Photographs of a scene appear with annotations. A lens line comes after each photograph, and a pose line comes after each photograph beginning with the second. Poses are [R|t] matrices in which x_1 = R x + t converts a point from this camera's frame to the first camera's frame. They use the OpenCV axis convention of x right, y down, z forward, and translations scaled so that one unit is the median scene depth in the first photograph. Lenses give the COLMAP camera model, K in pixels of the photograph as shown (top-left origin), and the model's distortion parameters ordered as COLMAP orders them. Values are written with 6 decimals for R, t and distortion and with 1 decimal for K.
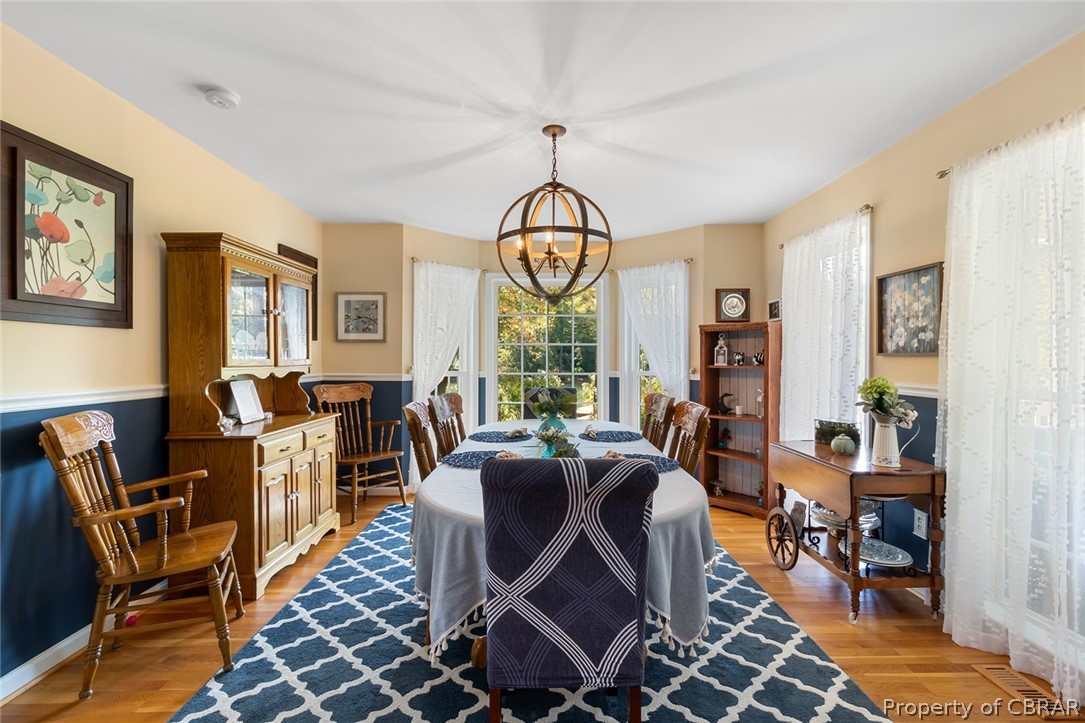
lens RADIAL K [[500.6, 0, 549.8], [0, 500.6, 361.8], [0, 0, 1]] dist [0.000864, 0.000615]
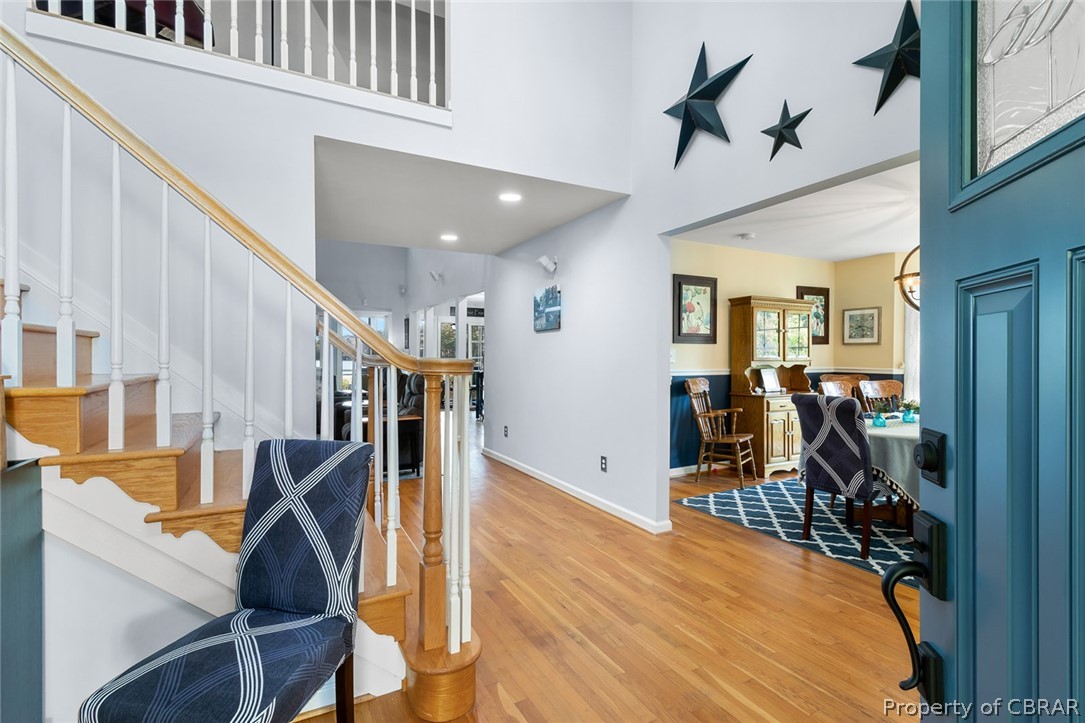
lens RADIAL K [[500.6, 0, 549.8], [0, 500.6, 361.8], [0, 0, 1]] dist [0.000864, 0.000615]
pose [[0.463615, 0.008660, -0.885994, 0.836578], [-0.004490, 0.999962, 0.007425, 0.001990], [0.886025, 0.000536, 0.463637, -0.731027]]
